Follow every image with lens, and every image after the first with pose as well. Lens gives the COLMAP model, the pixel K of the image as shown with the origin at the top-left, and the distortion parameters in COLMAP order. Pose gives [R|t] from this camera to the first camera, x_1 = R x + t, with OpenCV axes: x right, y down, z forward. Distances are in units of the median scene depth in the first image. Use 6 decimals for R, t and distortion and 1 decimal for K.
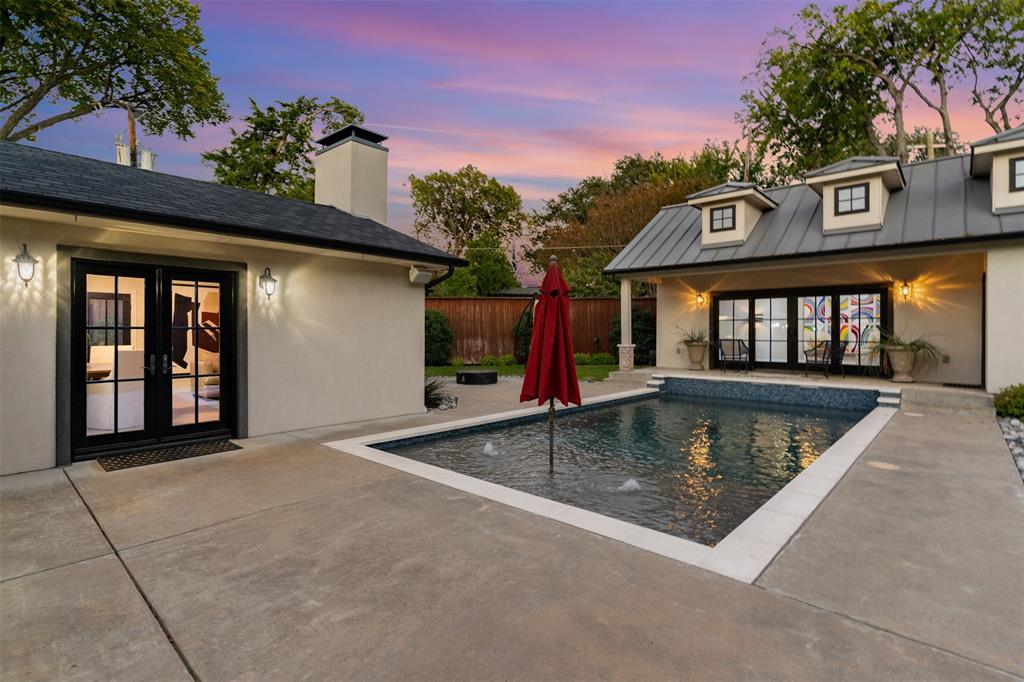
lens RADIAL K [[487.3, 0, 512.0], [0, 487.3, 341.0], [0, 0, 1]] dist [-0.000368, -0.000296]
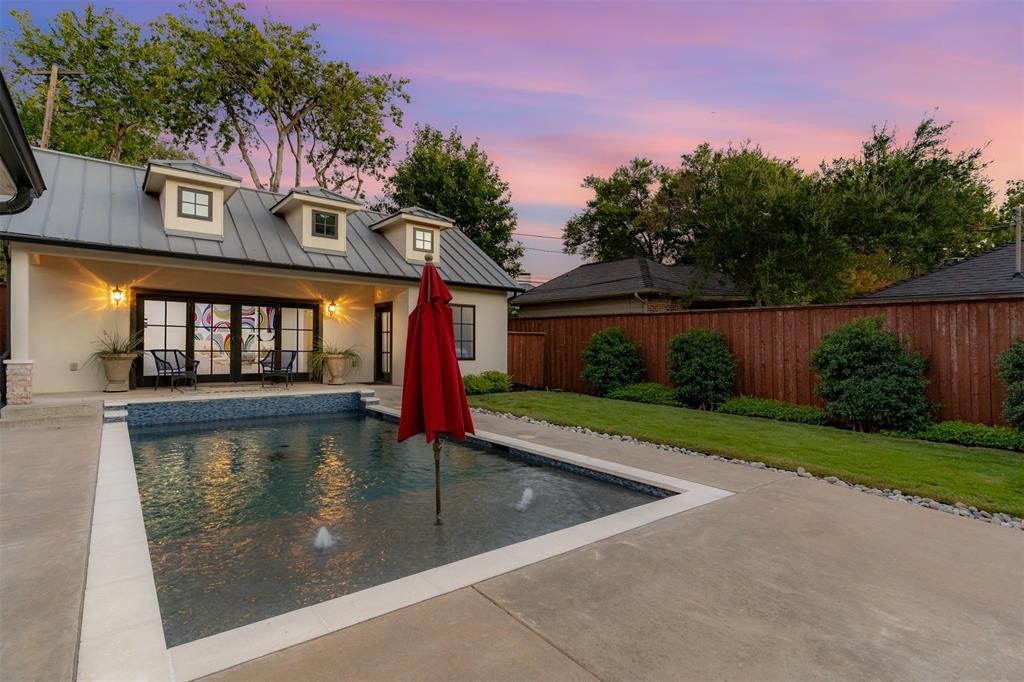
lens RADIAL K [[507.4, 0, 512.0], [0, 507.4, 341.0], [0, 0, 1]] dist [0.008577, -0.001046]
pose [[0.155235, 0.006305, 0.987857, -0.328816], [0.001819, 0.999976, -0.006668, -0.012141], [-0.987876, 0.002832, 0.155220, 0.333377]]
